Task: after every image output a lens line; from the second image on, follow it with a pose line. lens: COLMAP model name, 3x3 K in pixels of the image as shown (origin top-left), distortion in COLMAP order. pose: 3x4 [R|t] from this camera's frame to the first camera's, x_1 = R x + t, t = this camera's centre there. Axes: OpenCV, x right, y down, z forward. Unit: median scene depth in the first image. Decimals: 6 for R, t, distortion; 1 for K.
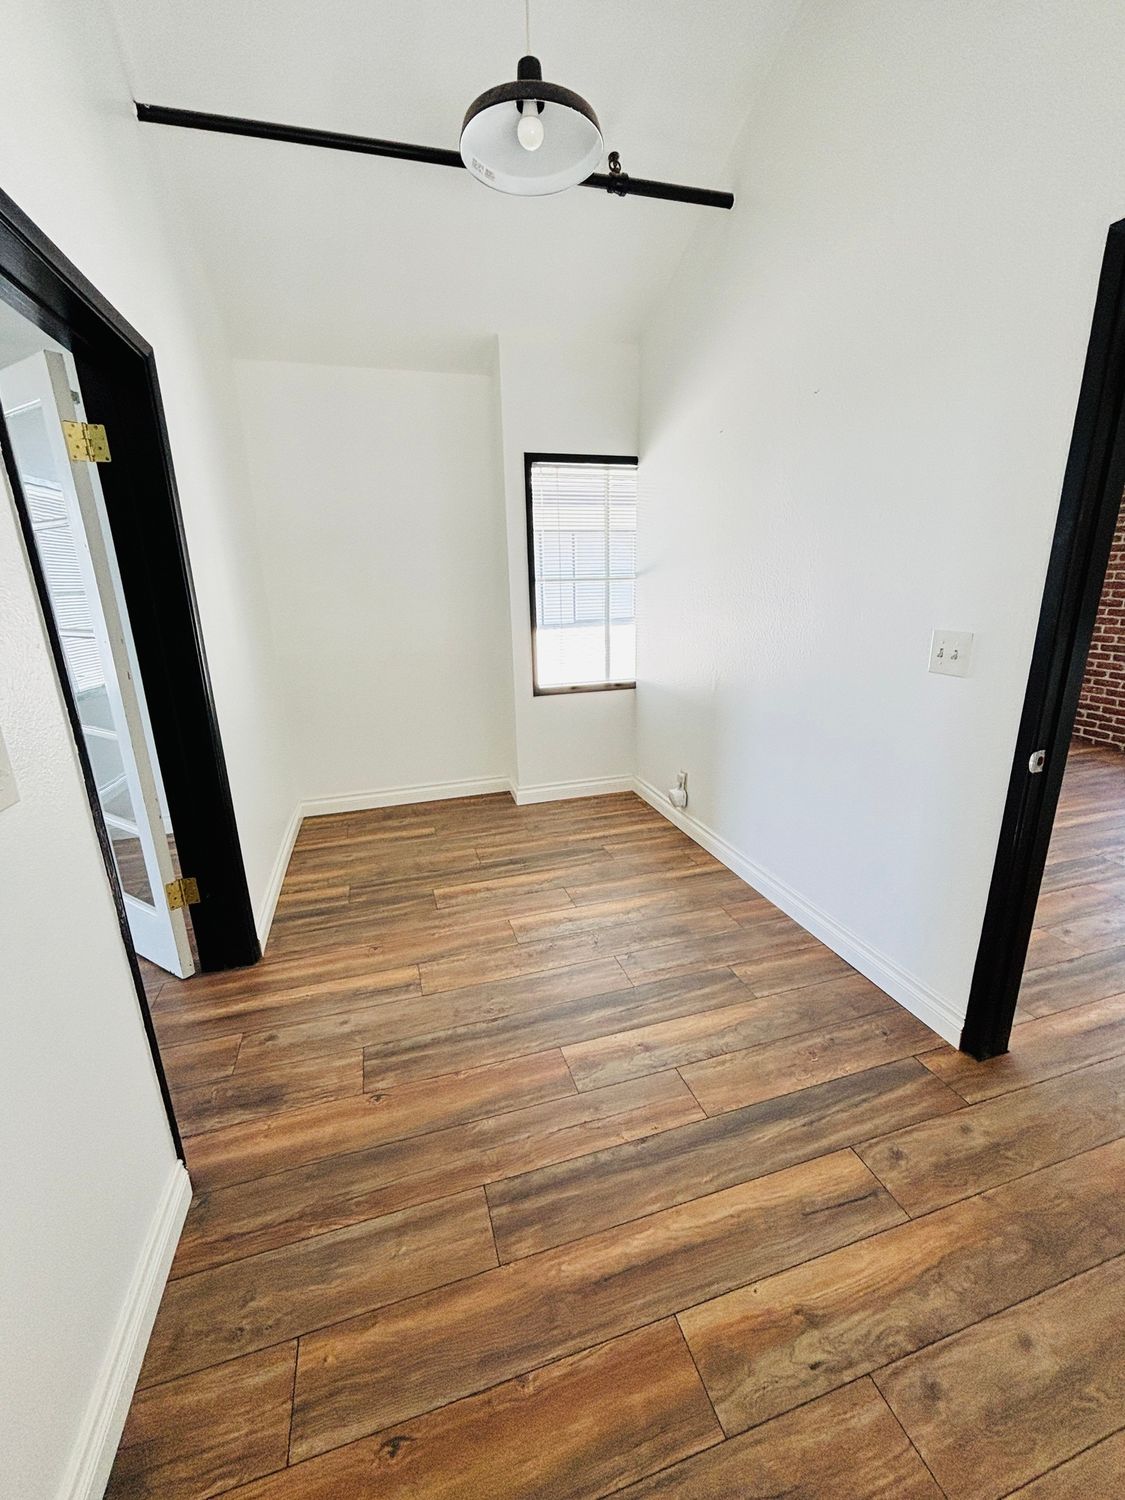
lens RADIAL K [[609.1, 0, 551.8], [0, 609.1, 750.1], [0, 0, 1]] dist [-0.000675, 0.000780]
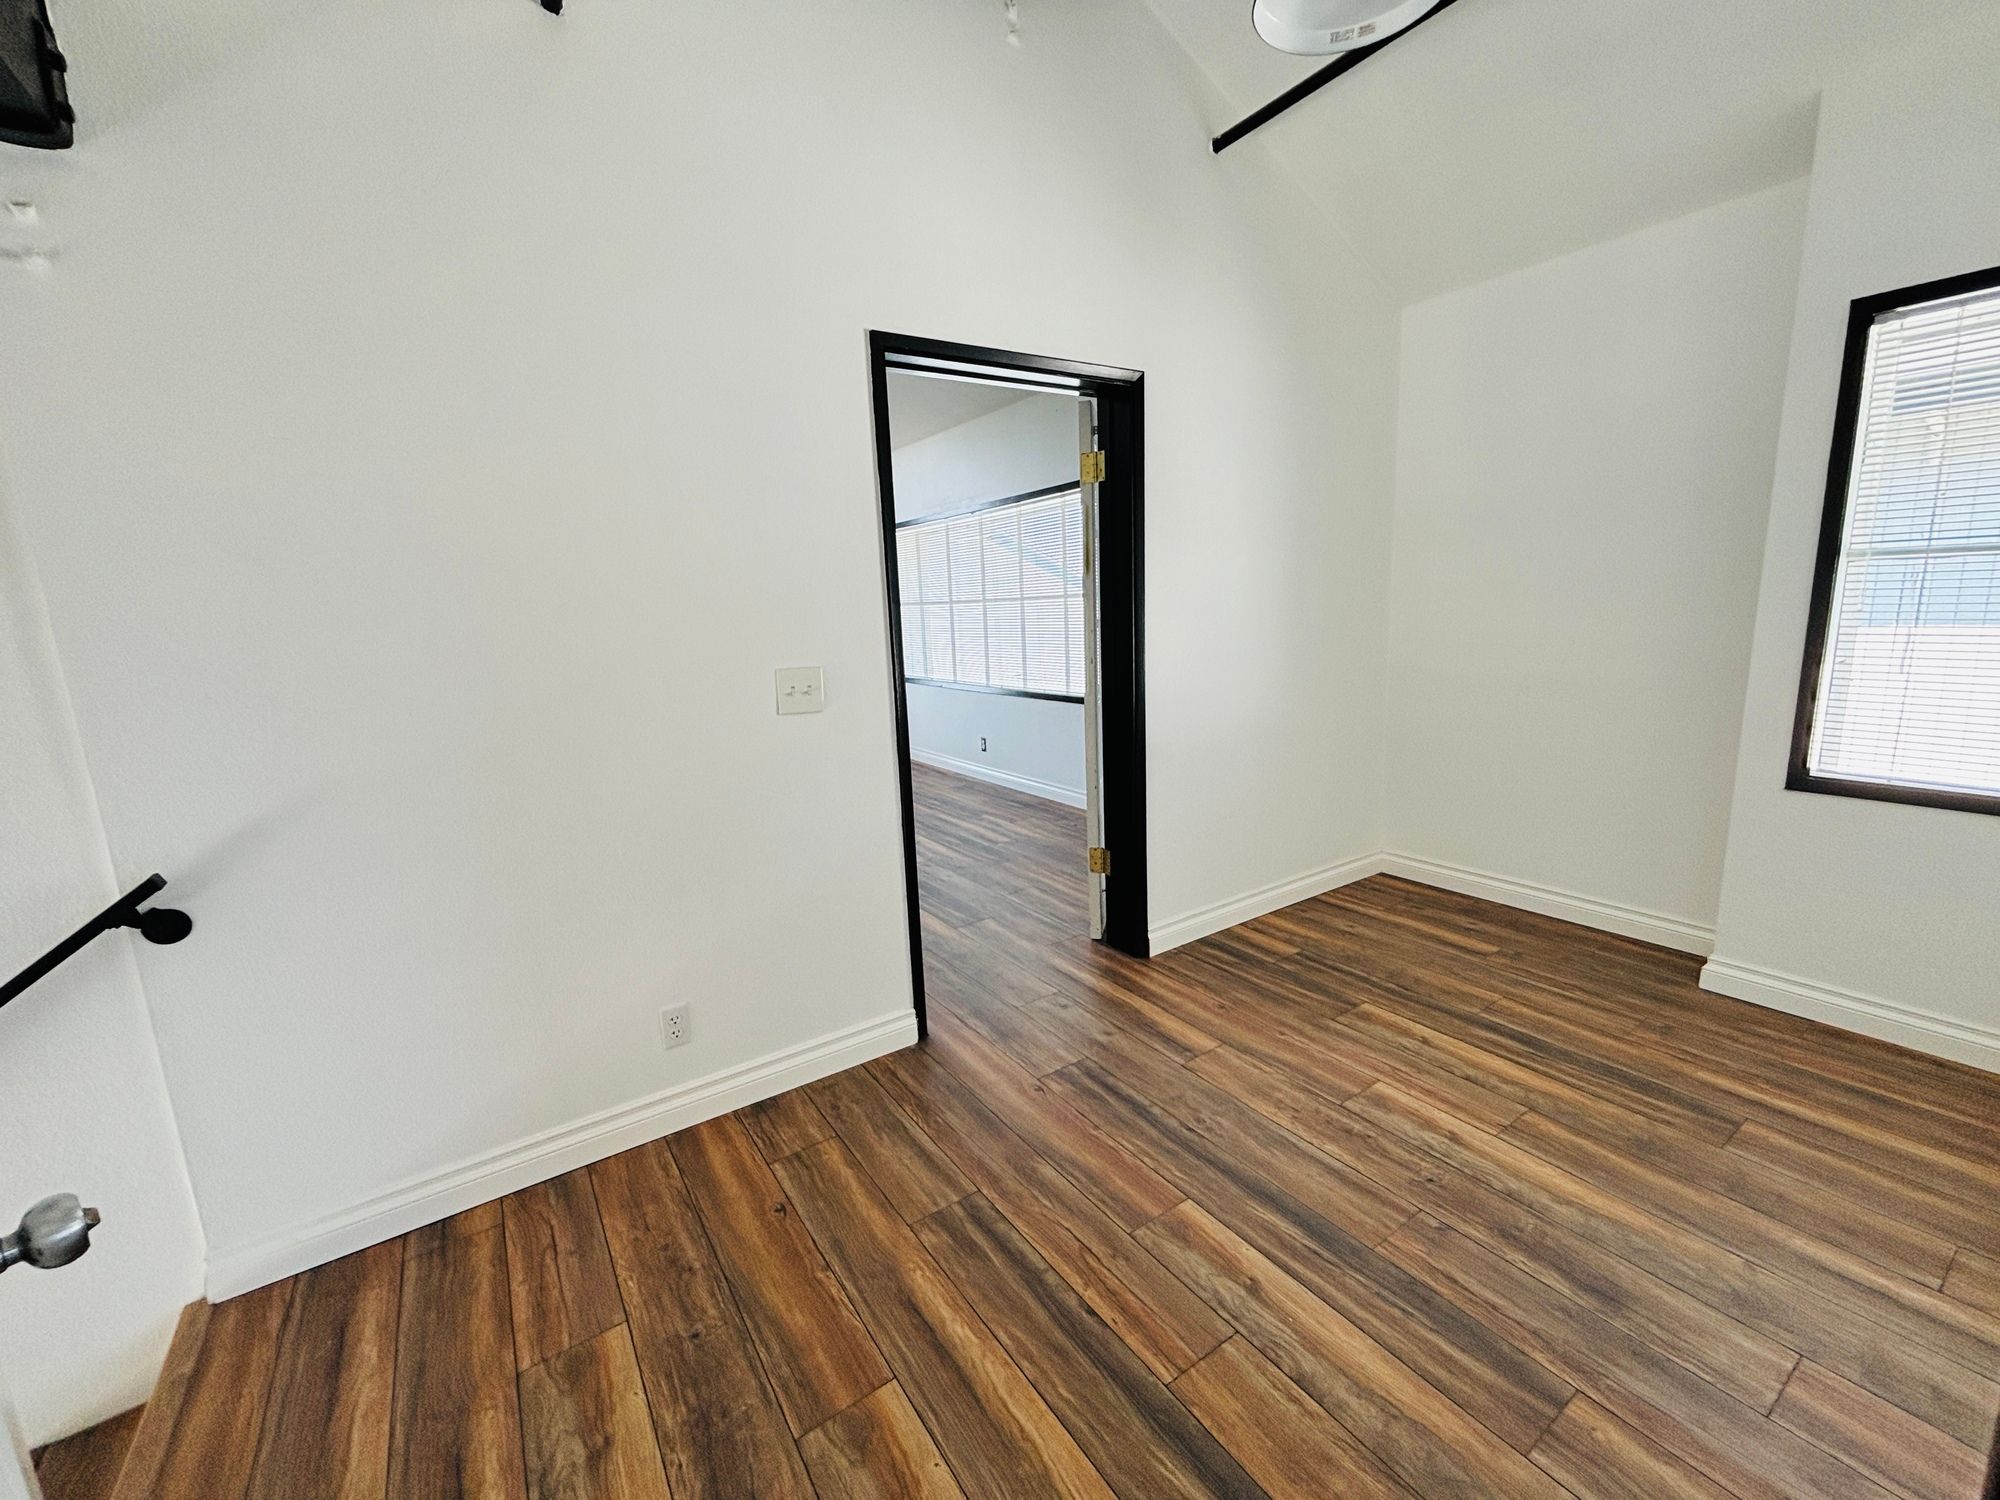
lens RADIAL K [[812.2, 0, 983.6], [0, 812.2, 746.4], [0, 0, 1]] dist [-0.000675, 0.000780]
pose [[0.288722, 0.183406, -0.939682, 0.766765], [-0.230902, 0.965848, 0.117567, -0.096775], [0.929152, 0.183030, 0.321211, 0.359388]]
